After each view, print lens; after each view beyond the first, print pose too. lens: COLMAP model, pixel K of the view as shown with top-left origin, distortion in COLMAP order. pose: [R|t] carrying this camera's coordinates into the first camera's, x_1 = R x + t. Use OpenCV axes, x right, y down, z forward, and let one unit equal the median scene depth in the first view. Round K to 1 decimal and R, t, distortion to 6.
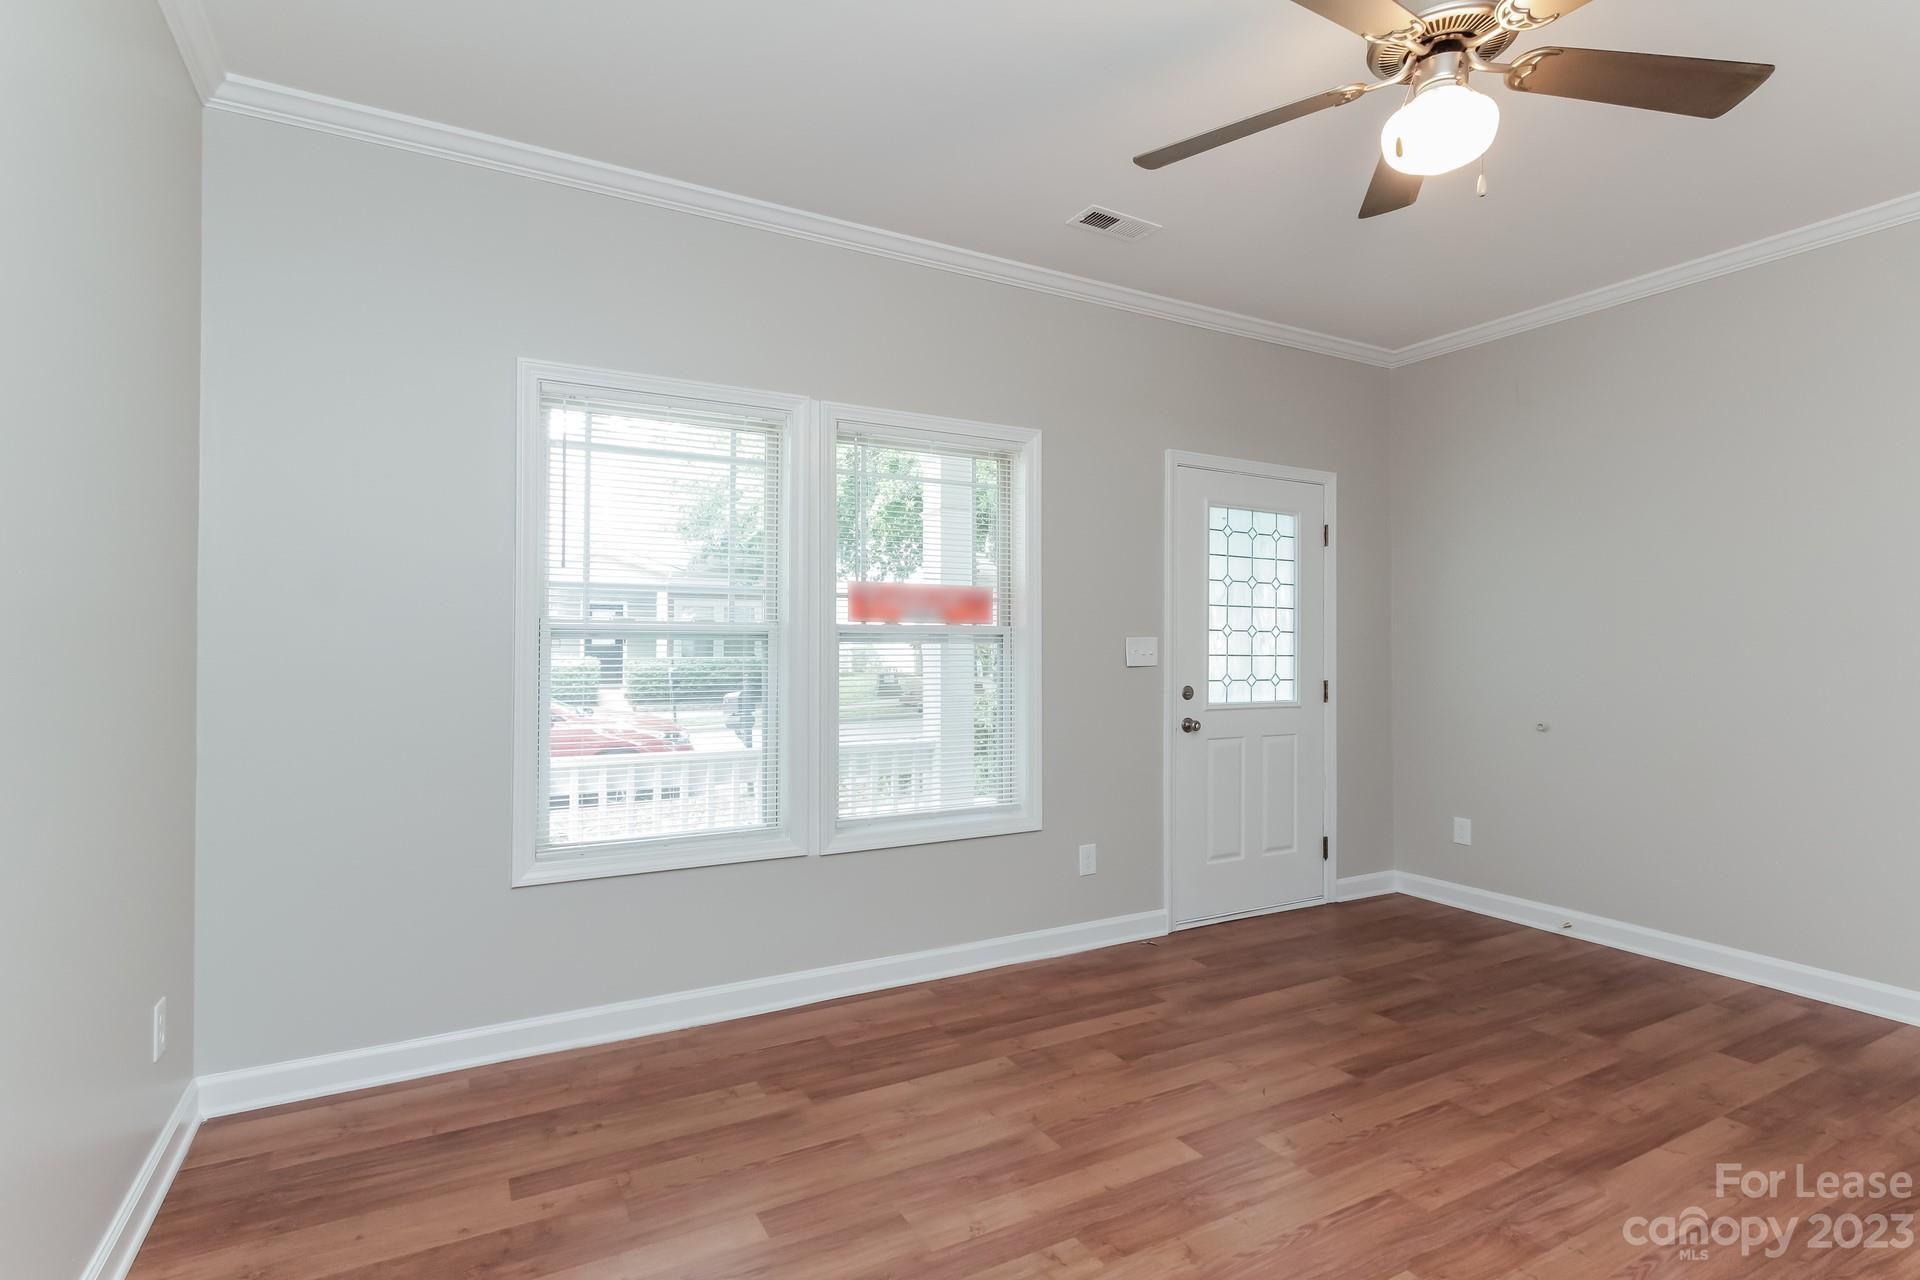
lens RADIAL K [[917.4, 0, 961.1], [0, 917.4, 646.0], [0, 0, 1]] dist [0.000303, 0.004143]
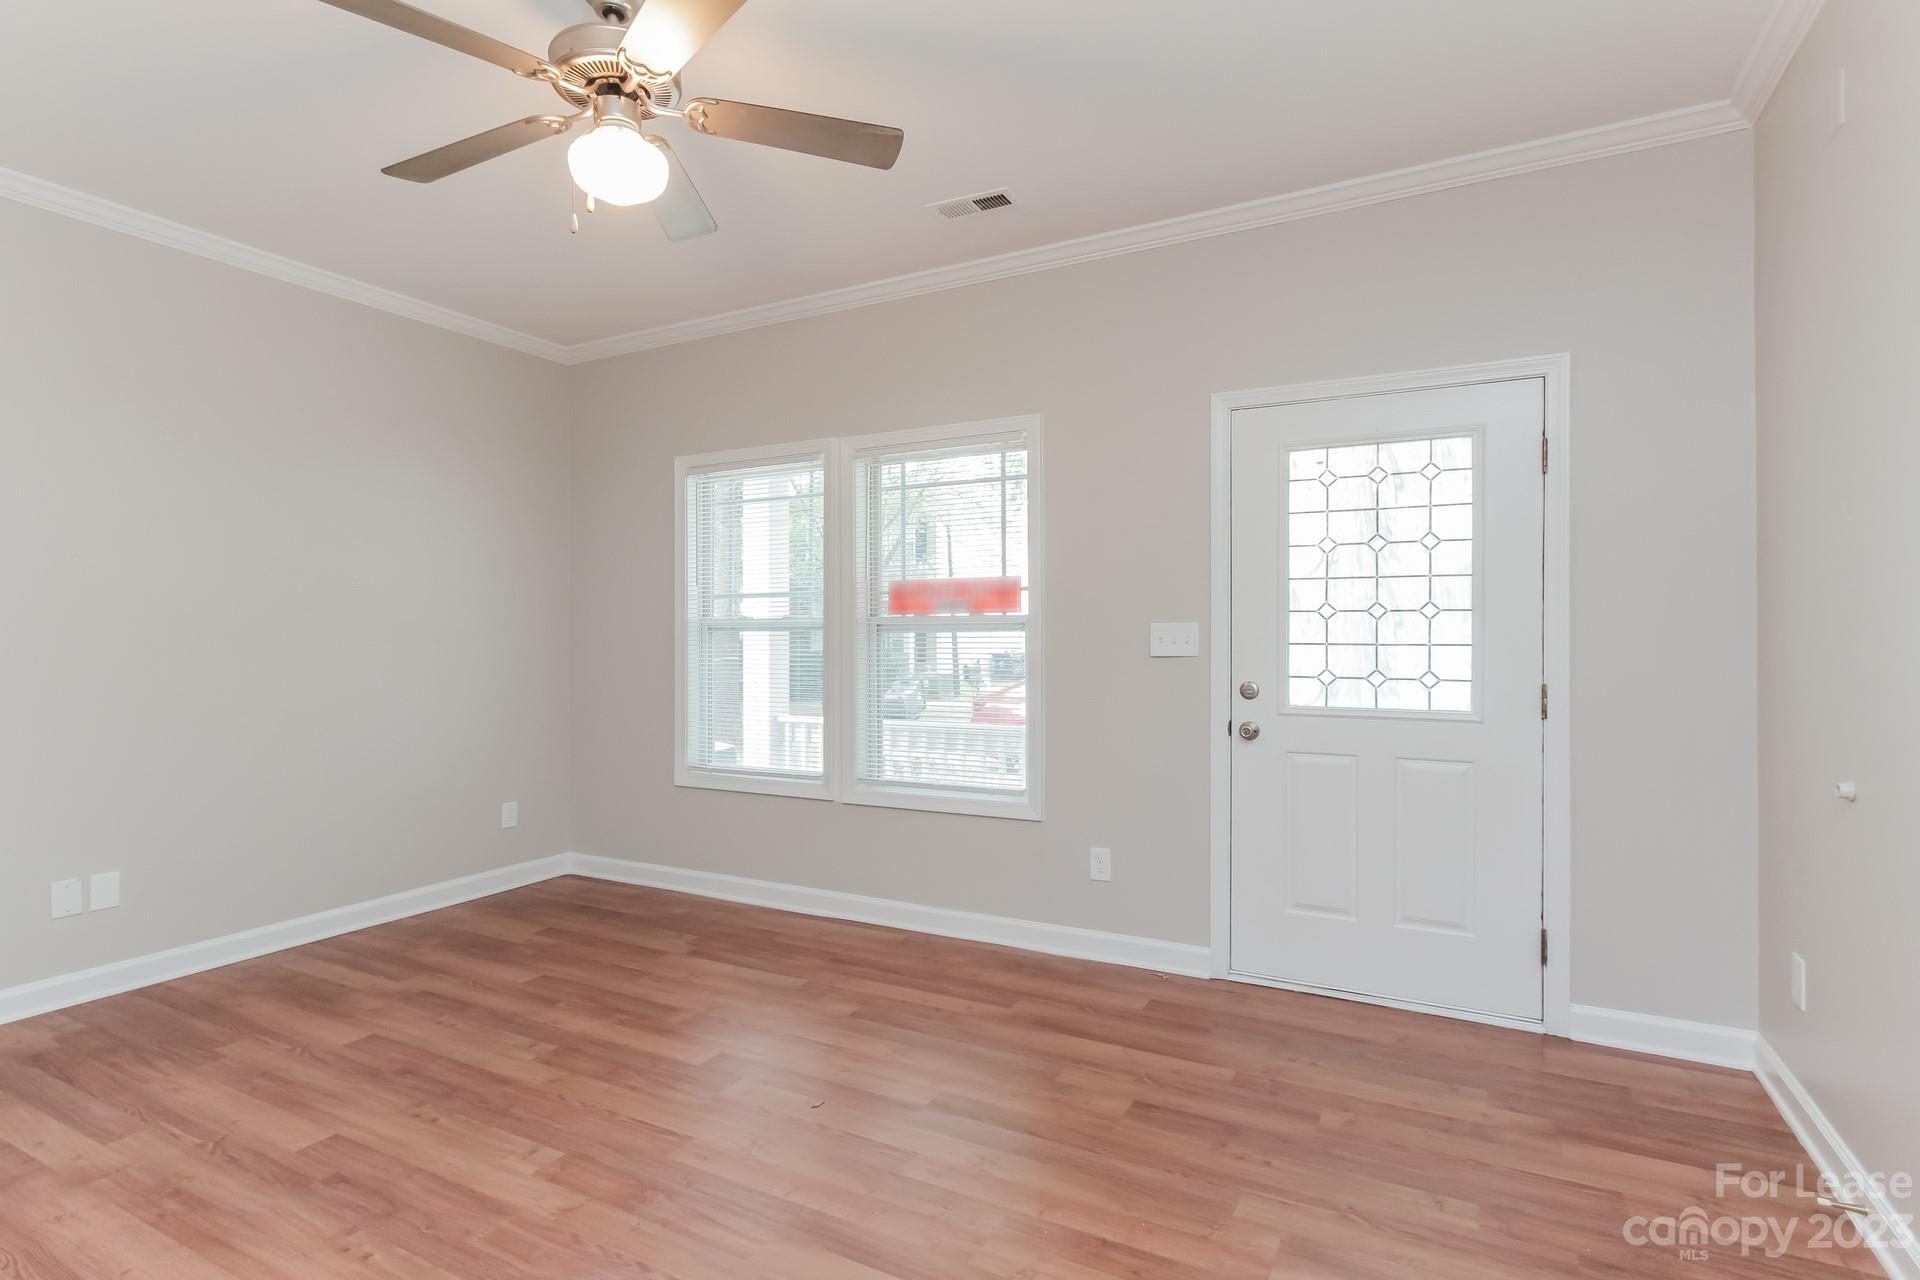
lens RADIAL K [[932.2, 0, 963.6], [0, 932.2, 646.7], [0, 0, 1]] dist [0.001739, -0.001125]
pose [[0.557797, -0.001602, -0.829976, 0.878064], [-0.000169, 0.999998, -0.002044, 0.016179], [0.829977, 0.001280, 0.557795, 0.378191]]
